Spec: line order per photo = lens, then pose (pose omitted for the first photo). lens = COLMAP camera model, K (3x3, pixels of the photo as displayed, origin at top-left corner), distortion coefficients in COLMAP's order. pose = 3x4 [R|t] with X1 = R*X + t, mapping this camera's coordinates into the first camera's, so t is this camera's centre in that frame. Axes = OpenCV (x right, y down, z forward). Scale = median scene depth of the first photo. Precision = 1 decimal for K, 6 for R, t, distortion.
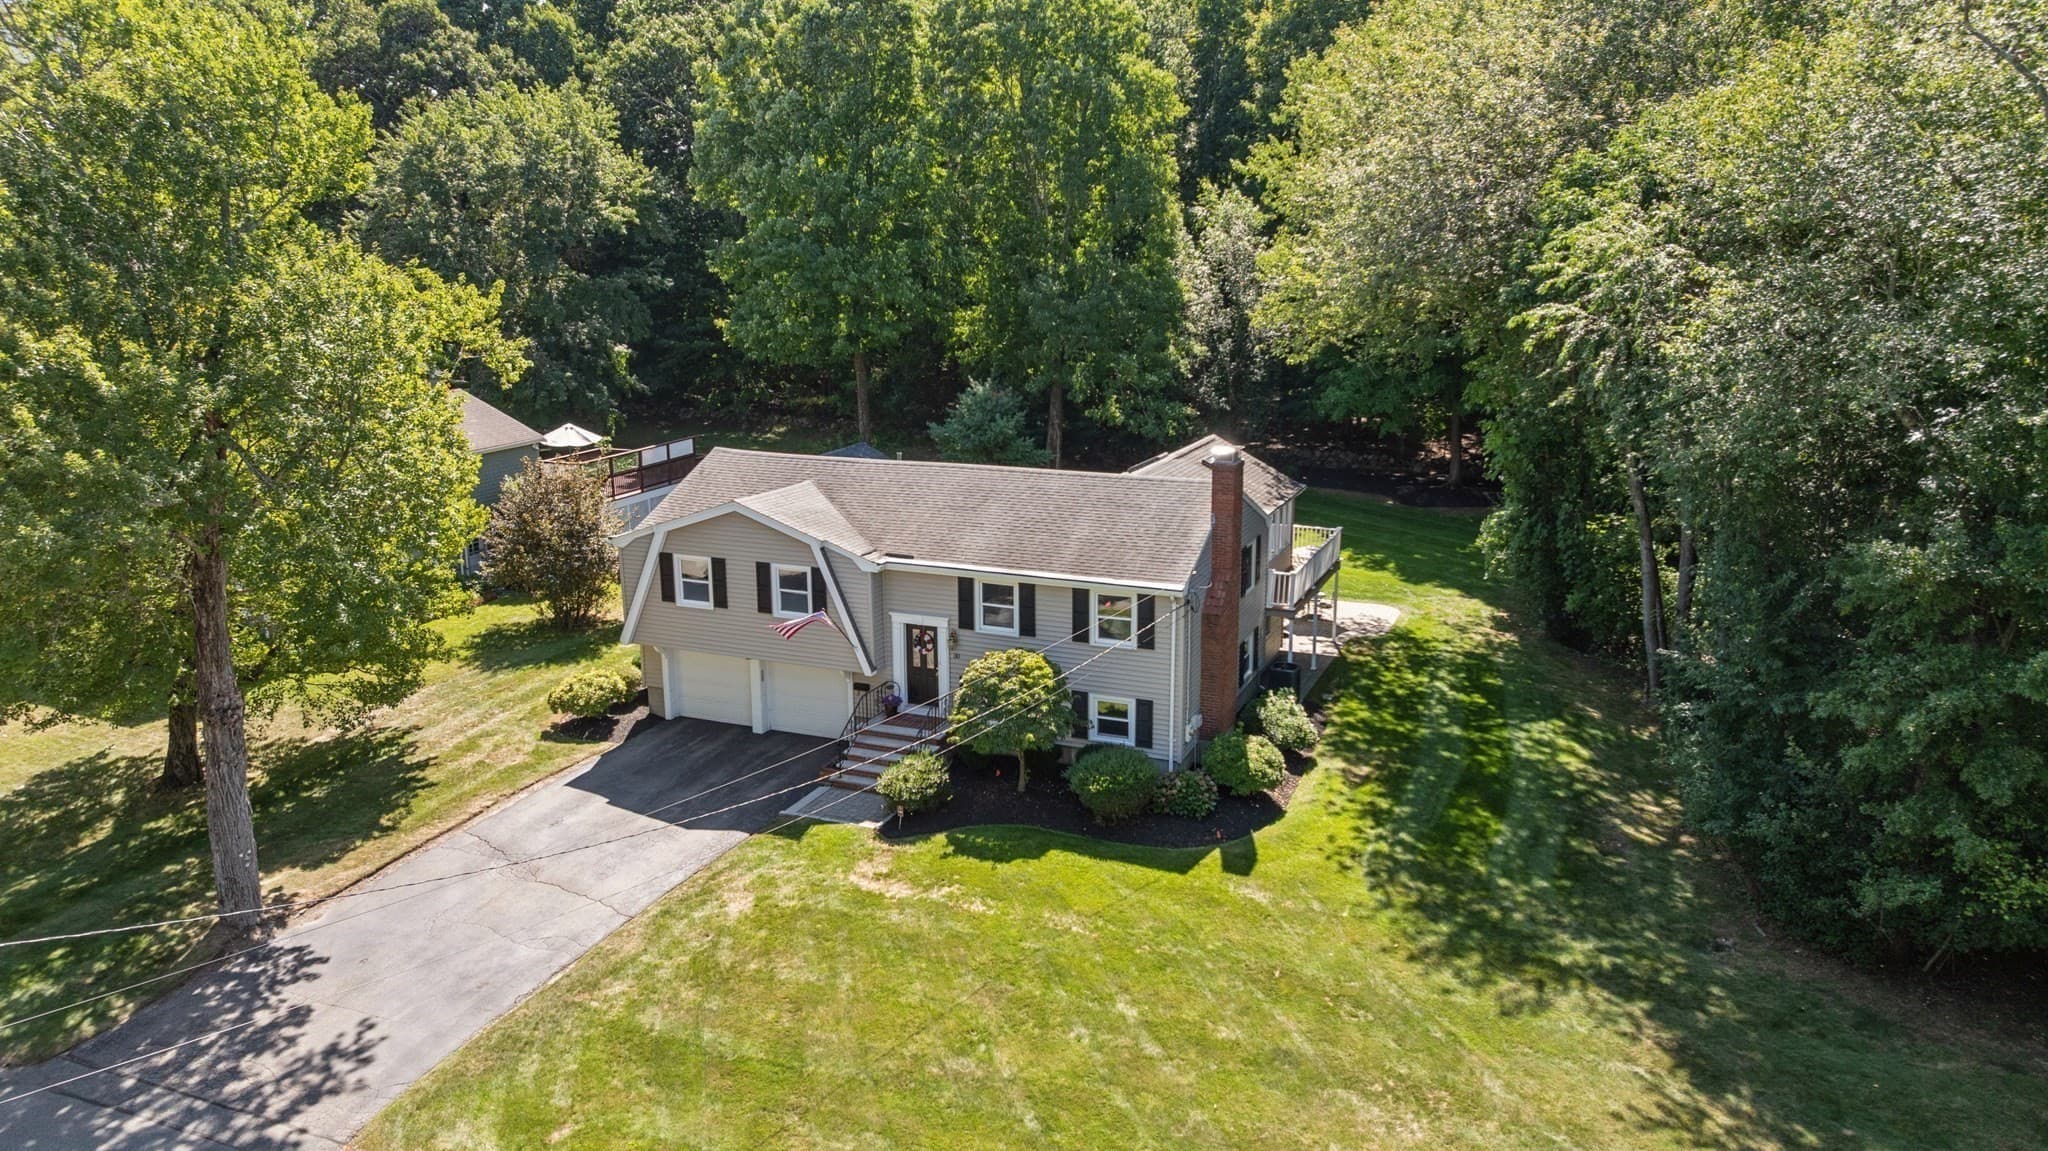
lens RADIAL K [[1472.1, 0, 1020.7], [0, 1472.1, 495.2], [0, 0, 1]] dist [-0.002867, 0.000931]
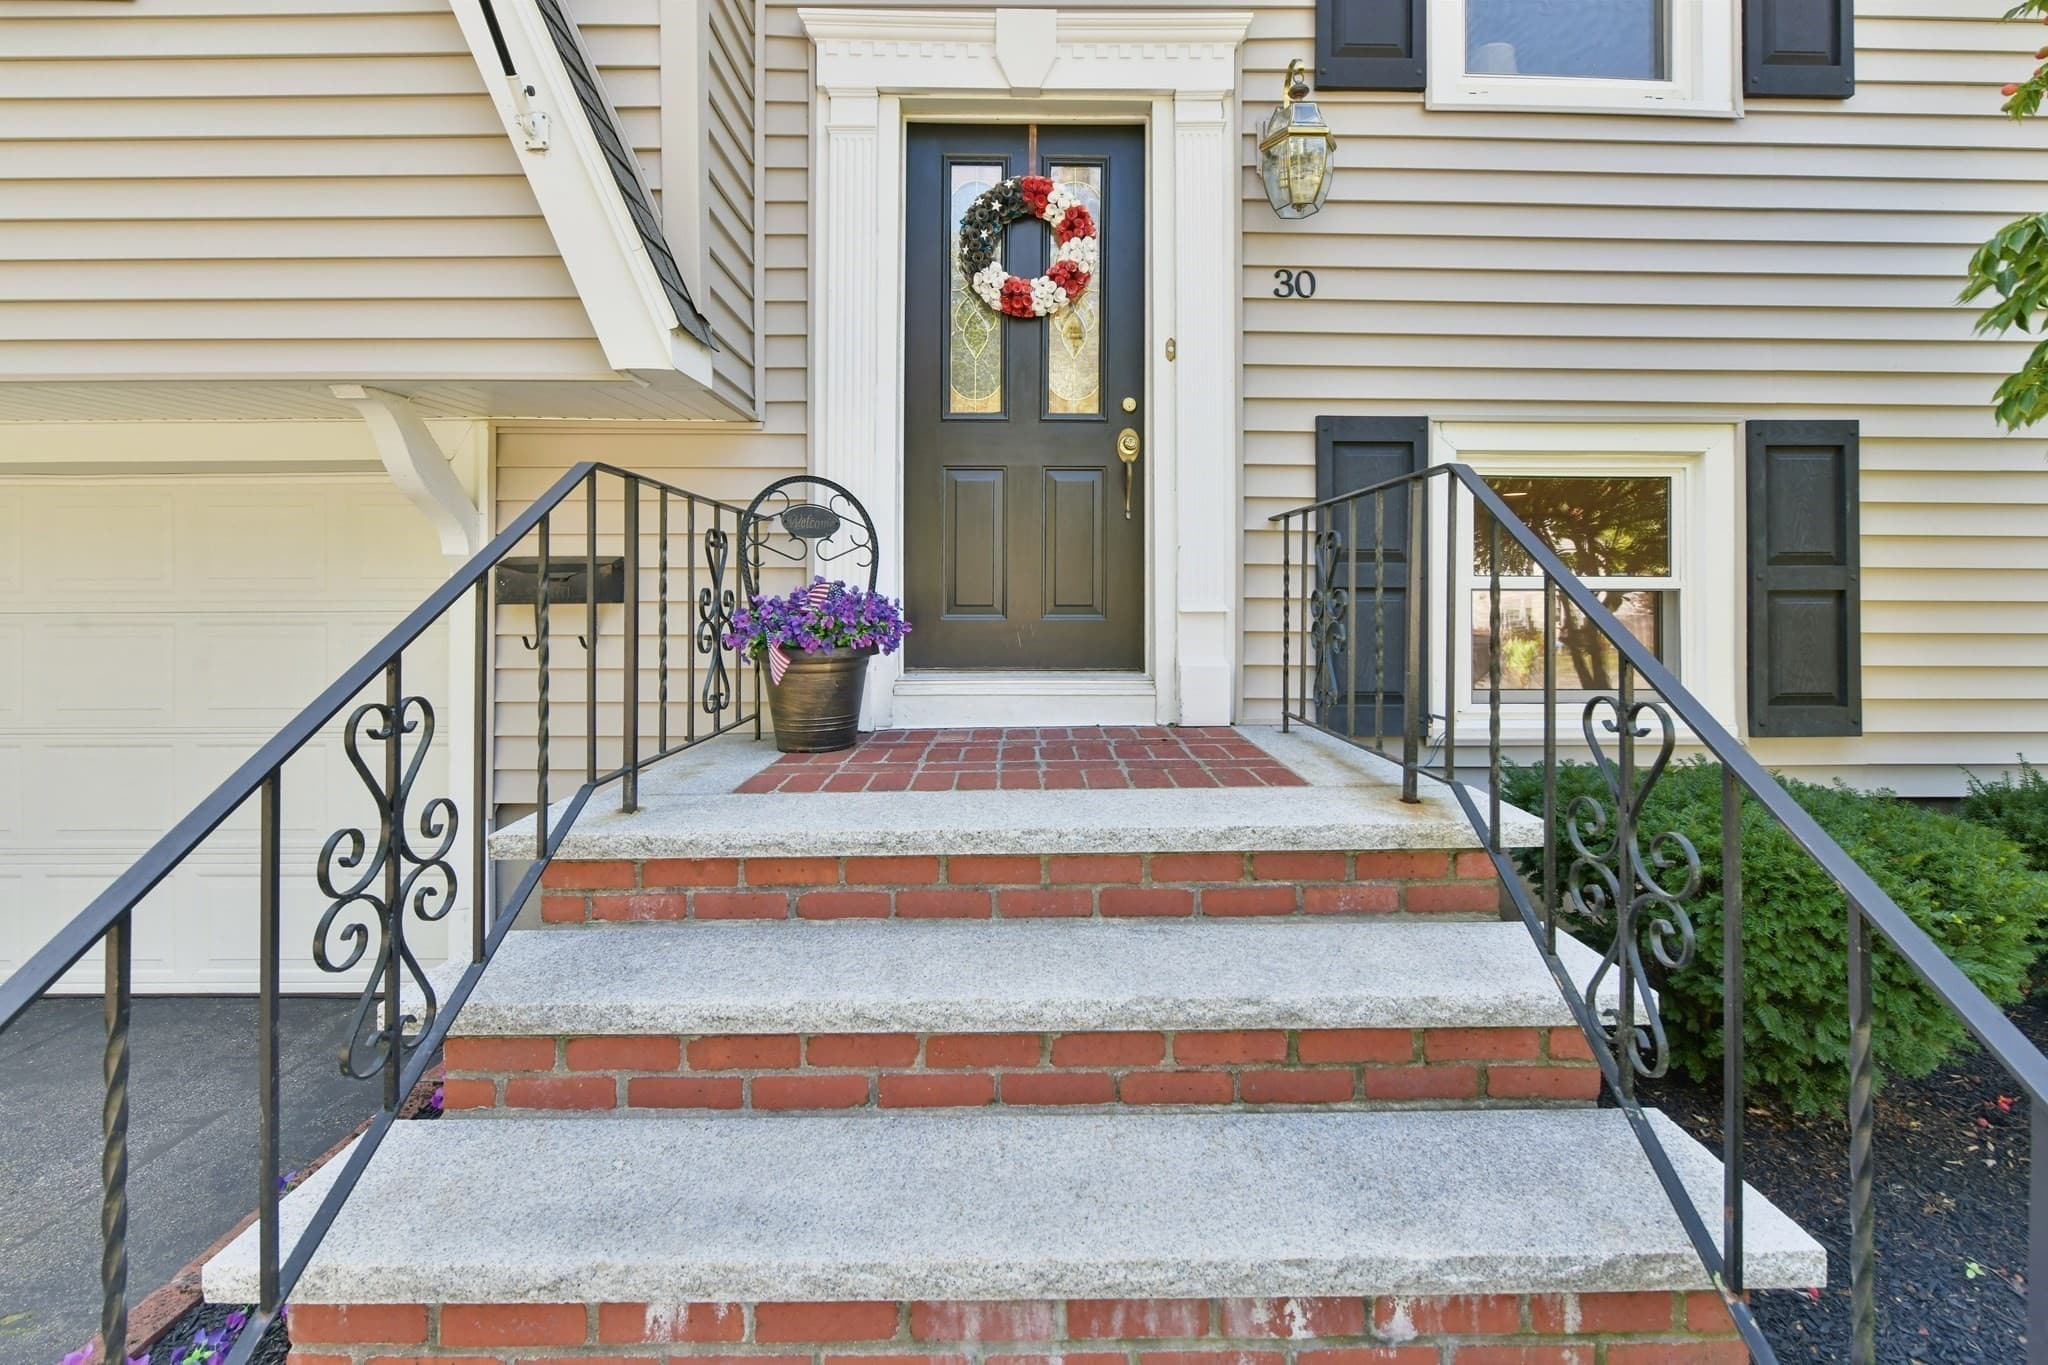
lens RADIAL K [[838.1, 0, 1025.3], [0, 838.1, 583.8], [0, 0, 1]] dist [-0.000600, -0.000010]
pose [[0.912249, 0.010738, 0.409496, -0.102407], [0.070608, 0.980573, -0.183008, 0.151942], [-0.403506, 0.195863, 0.893768, 0.930484]]
